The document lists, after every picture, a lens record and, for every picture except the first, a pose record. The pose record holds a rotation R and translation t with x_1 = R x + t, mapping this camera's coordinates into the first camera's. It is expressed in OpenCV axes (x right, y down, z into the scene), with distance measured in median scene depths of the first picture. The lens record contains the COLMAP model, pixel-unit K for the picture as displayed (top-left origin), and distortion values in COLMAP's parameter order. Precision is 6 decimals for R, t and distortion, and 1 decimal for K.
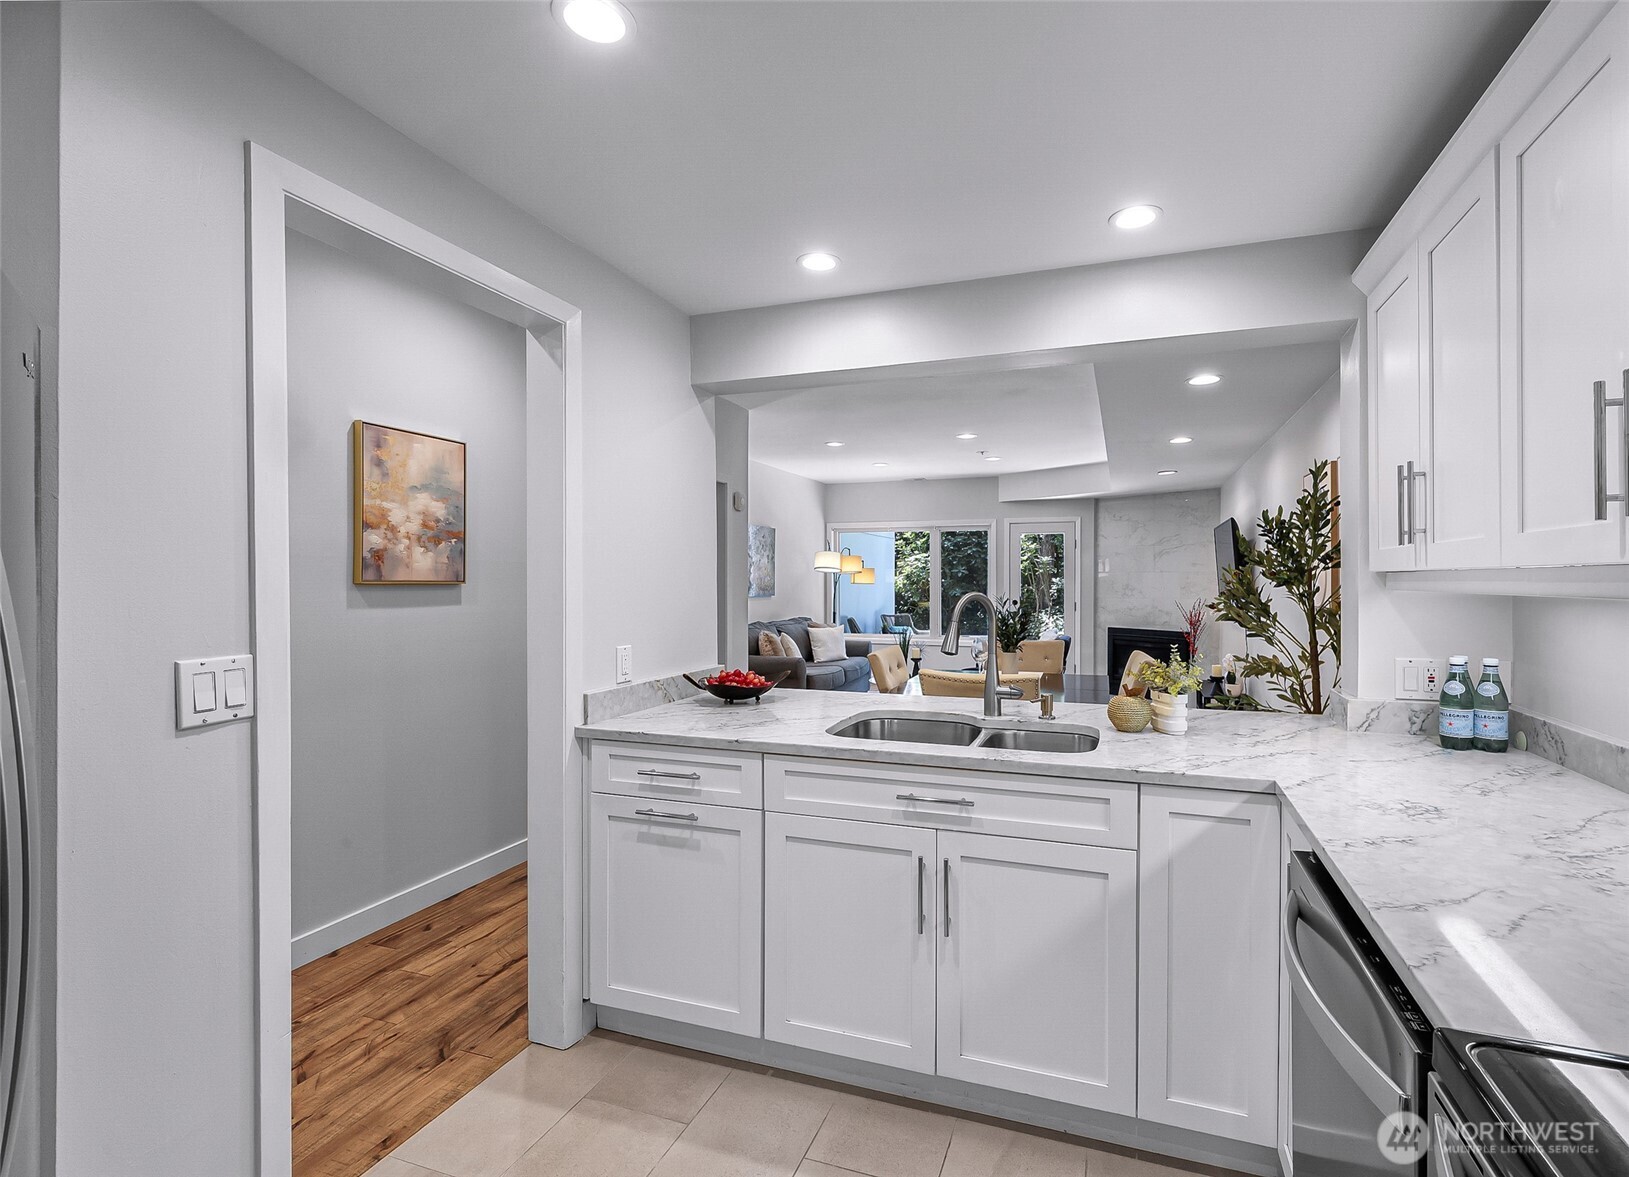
lens RADIAL K [[731.6, 0, 874.2], [0, 731.6, 589.0], [0, 0, 1]] dist [0.010944, -0.000558]
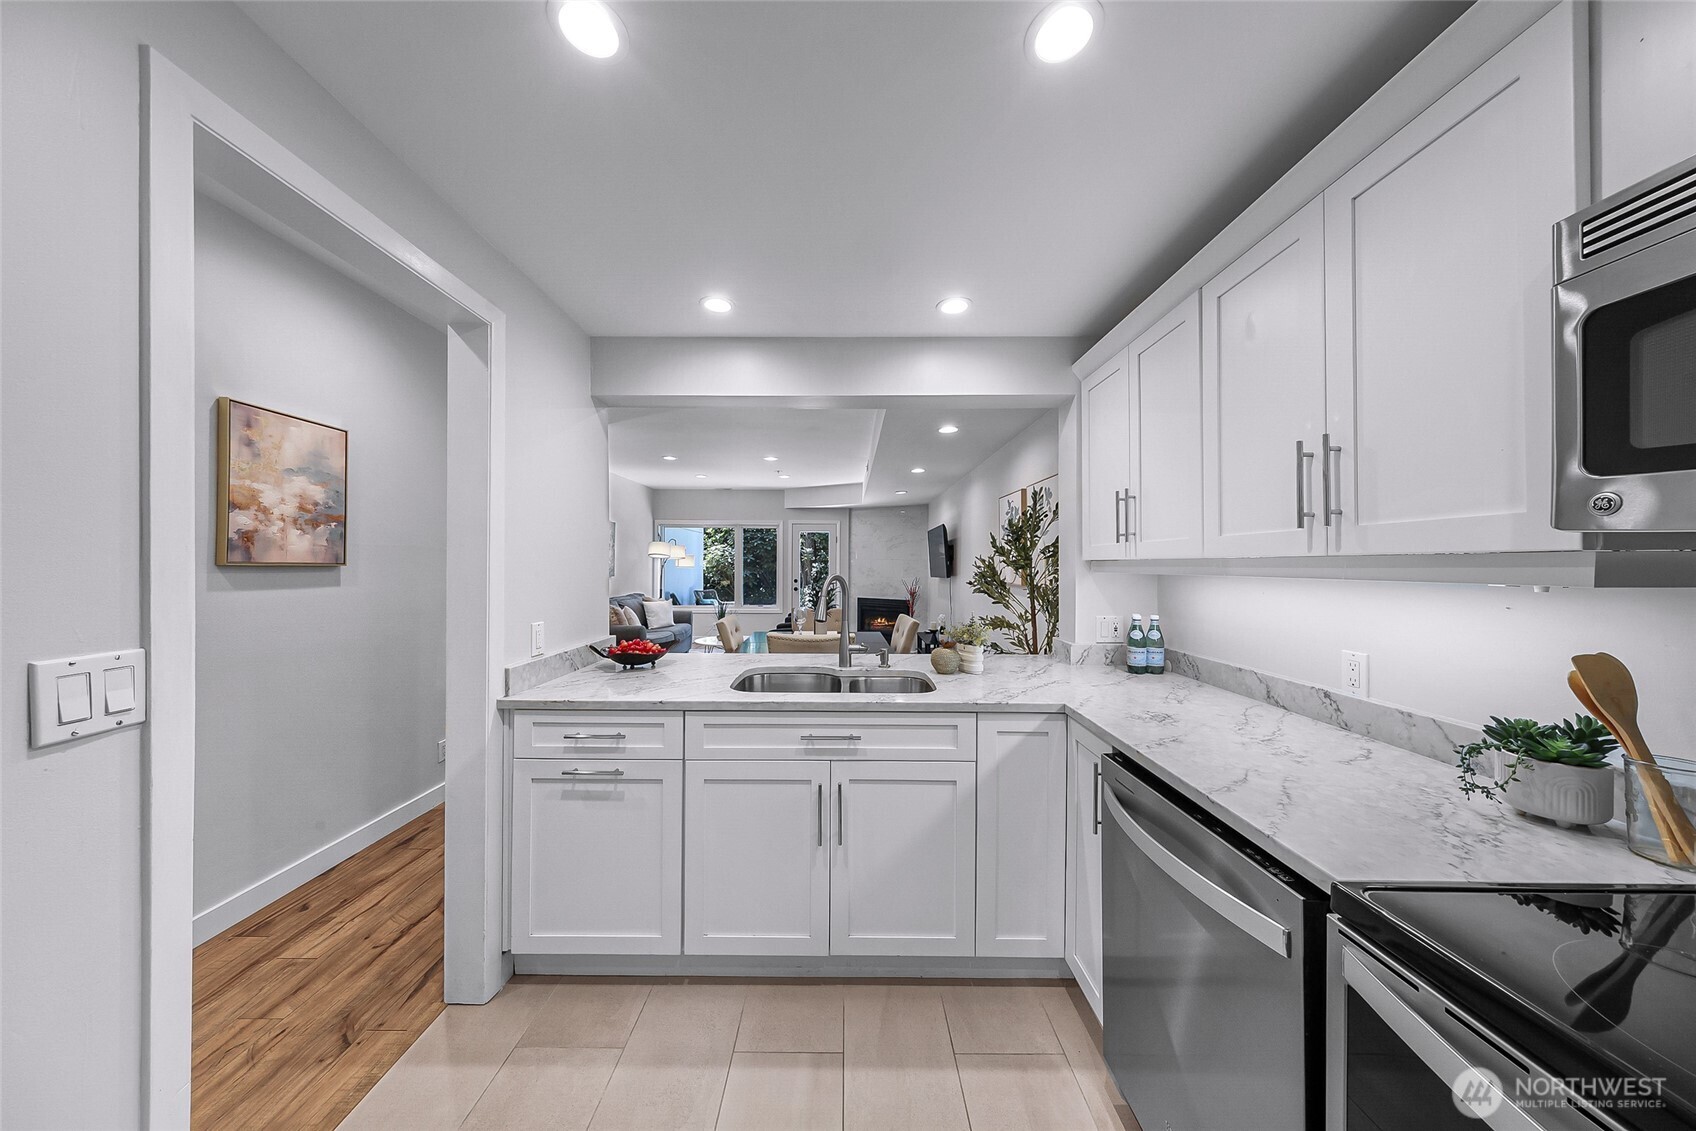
lens RADIAL K [[527.4, 0, 832.6], [0, 527.4, 566.7], [0, 0, 1]] dist [0.005738, 0.000160]
pose [[0.955823, 0.003308, 0.293923, -0.163816], [-0.000844, 0.999963, -0.008507, -0.000526], [-0.293940, 0.007883, 0.955791, 0.110895]]
